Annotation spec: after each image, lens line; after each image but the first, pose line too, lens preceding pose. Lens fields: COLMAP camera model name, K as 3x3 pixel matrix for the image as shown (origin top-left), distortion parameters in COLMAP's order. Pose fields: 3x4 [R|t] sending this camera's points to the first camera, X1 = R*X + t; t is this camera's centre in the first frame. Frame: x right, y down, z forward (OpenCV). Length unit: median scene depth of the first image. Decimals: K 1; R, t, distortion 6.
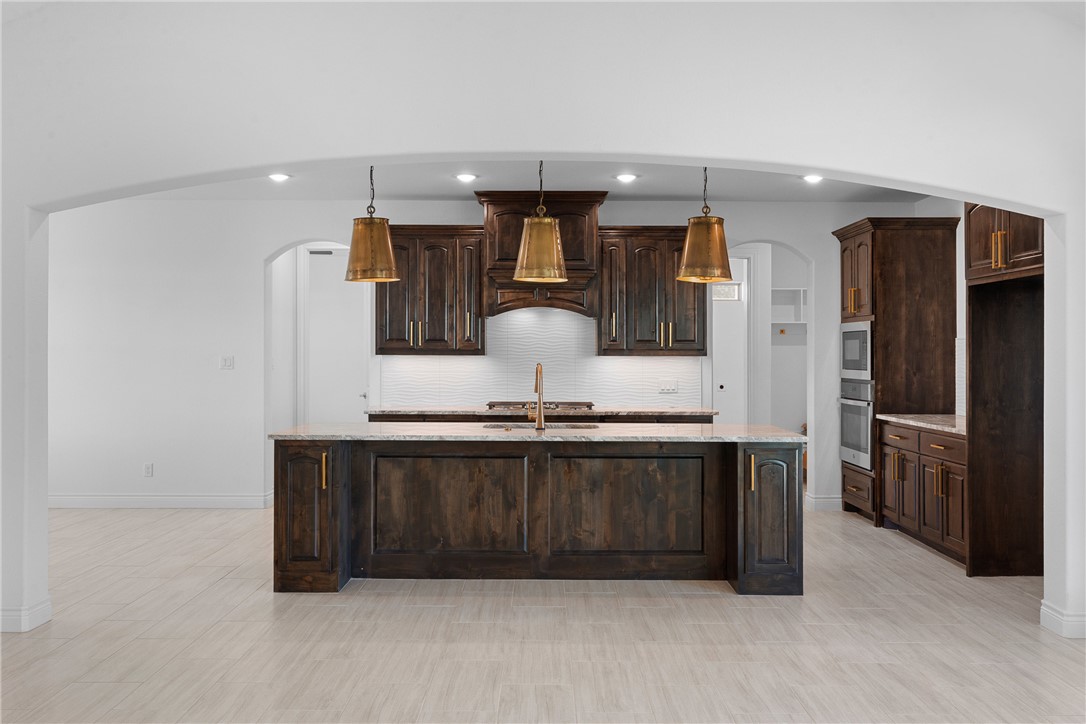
lens RADIAL K [[947.8, 0, 542.7], [0, 947.8, 355.7], [0, 0, 1]] dist [0.012644, 0.003054]
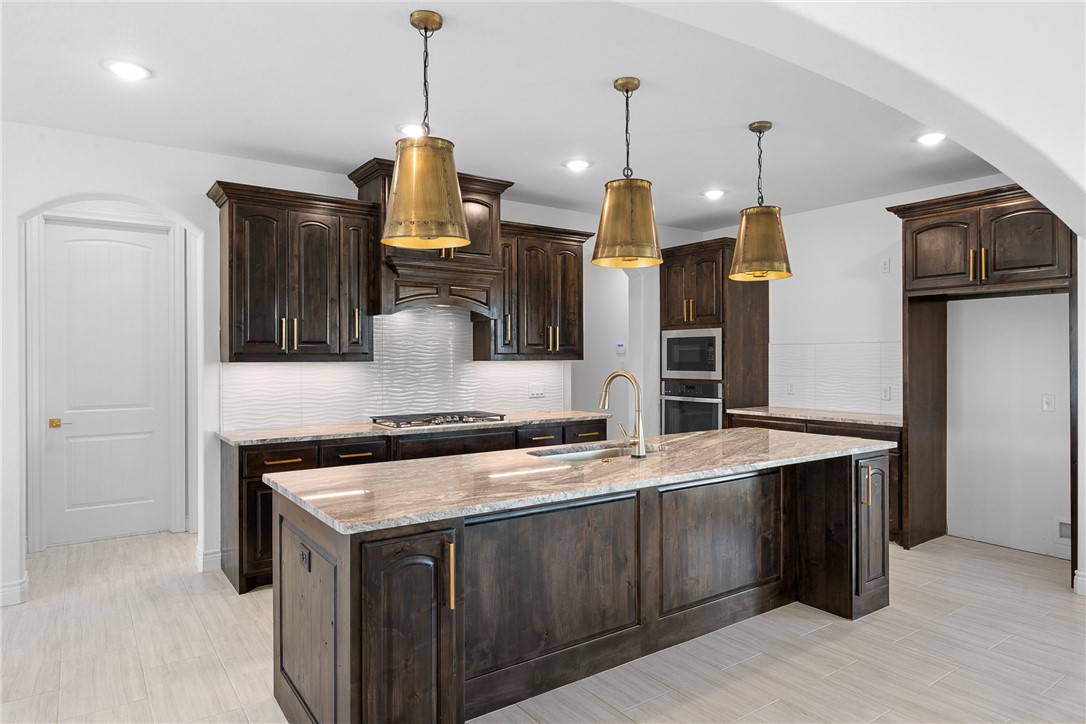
lens RADIAL K [[660.3, 0, 545.2], [0, 660.3, 360.2], [0, 0, 1]] dist [-0.001398, 0.000009]
pose [[0.811886, -0.008996, 0.583747, -0.369962], [0.008471, 0.999958, 0.003629, -0.003100], [-0.583755, 0.001998, 0.811927, 0.601334]]
